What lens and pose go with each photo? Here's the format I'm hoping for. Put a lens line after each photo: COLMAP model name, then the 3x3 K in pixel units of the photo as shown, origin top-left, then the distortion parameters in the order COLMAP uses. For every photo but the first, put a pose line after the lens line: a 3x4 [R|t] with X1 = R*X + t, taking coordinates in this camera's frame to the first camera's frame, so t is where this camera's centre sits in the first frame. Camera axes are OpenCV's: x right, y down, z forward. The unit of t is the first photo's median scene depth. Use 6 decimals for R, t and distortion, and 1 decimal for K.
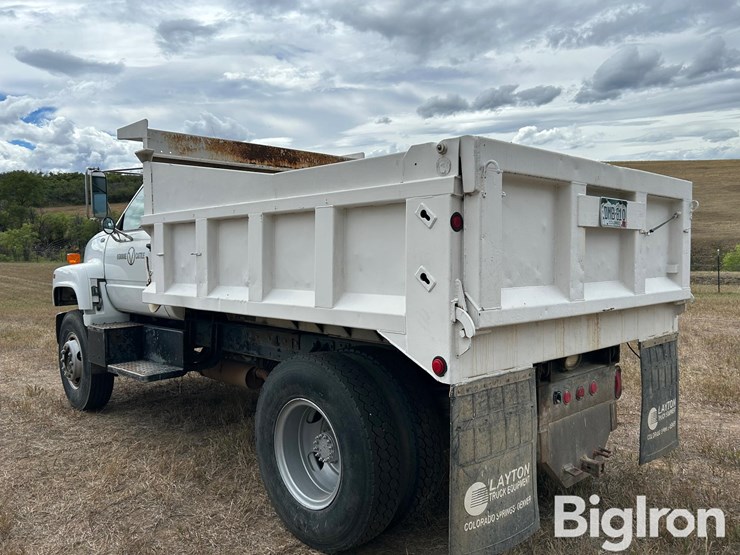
lens RADIAL K [[640.9, 0, 369.3], [0, 640.9, 282.2], [0, 0, 1]] dist [0.088347, -0.138917]
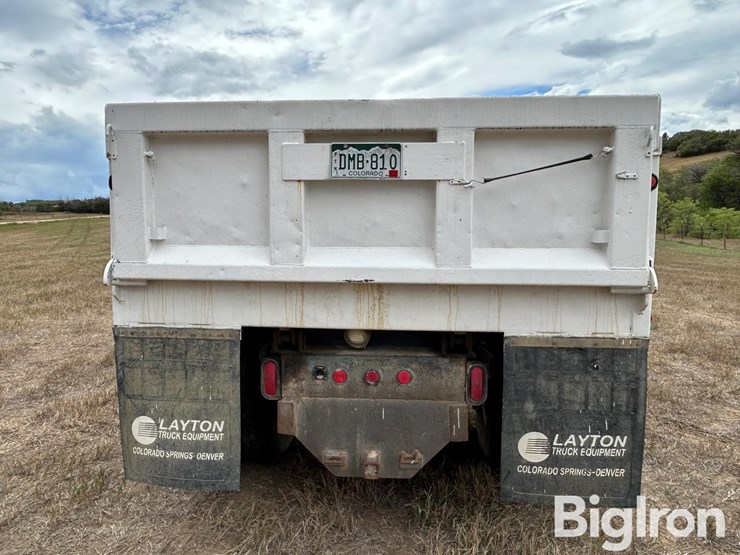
lens RADIAL K [[572.7, 0, 377.0], [0, 572.7, 277.7], [0, 0, 1]] dist [0.003427, -0.002370]
pose [[0.621563, 0.086163, -0.778611, 0.987921], [-0.038336, 0.996087, 0.079625, -0.020967], [0.782425, -0.019643, 0.622435, 0.590998]]
